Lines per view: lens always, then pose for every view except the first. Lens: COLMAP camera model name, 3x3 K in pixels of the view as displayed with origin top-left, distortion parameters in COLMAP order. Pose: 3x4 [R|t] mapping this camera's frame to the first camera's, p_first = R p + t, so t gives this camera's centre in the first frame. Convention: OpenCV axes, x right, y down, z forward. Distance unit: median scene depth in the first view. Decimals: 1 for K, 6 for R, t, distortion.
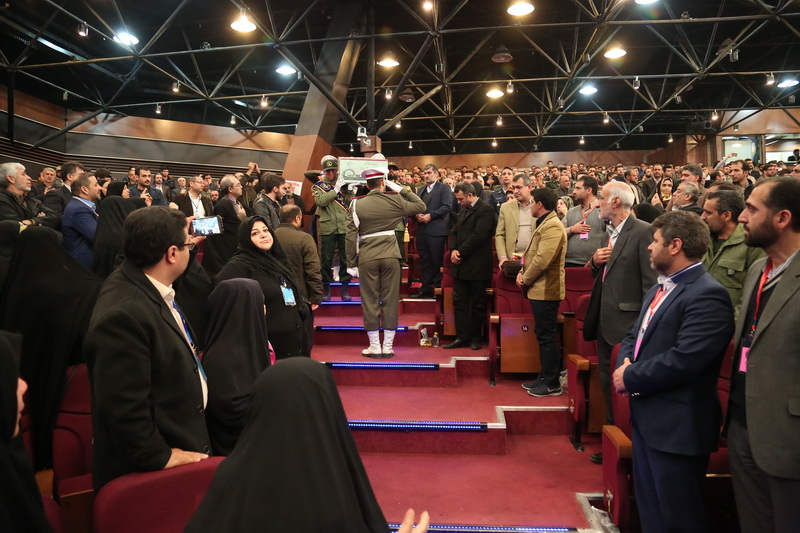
lens RADIAL K [[541.8, 0, 400.0], [0, 541.8, 266.5], [0, 0, 1]] dist [-0.129014, 0.073289]
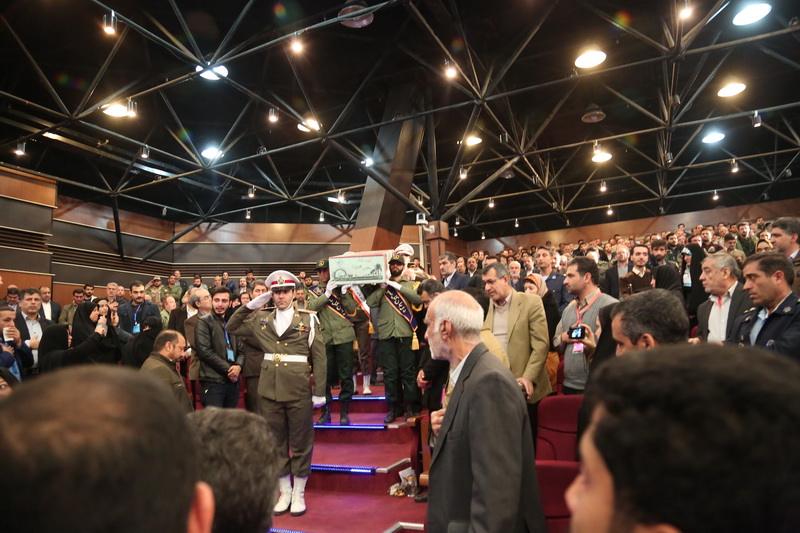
lens RADIAL K [[541.8, 0, 400.0], [0, 541.8, 266.5], [0, 0, 1]] dist [-0.129014, 0.073289]
pose [[0.953875, -0.083582, -0.288334, 0.123140], [0.039657, 0.987126, -0.154953, -0.023237], [0.297573, 0.136371, 0.944909, 0.105891]]
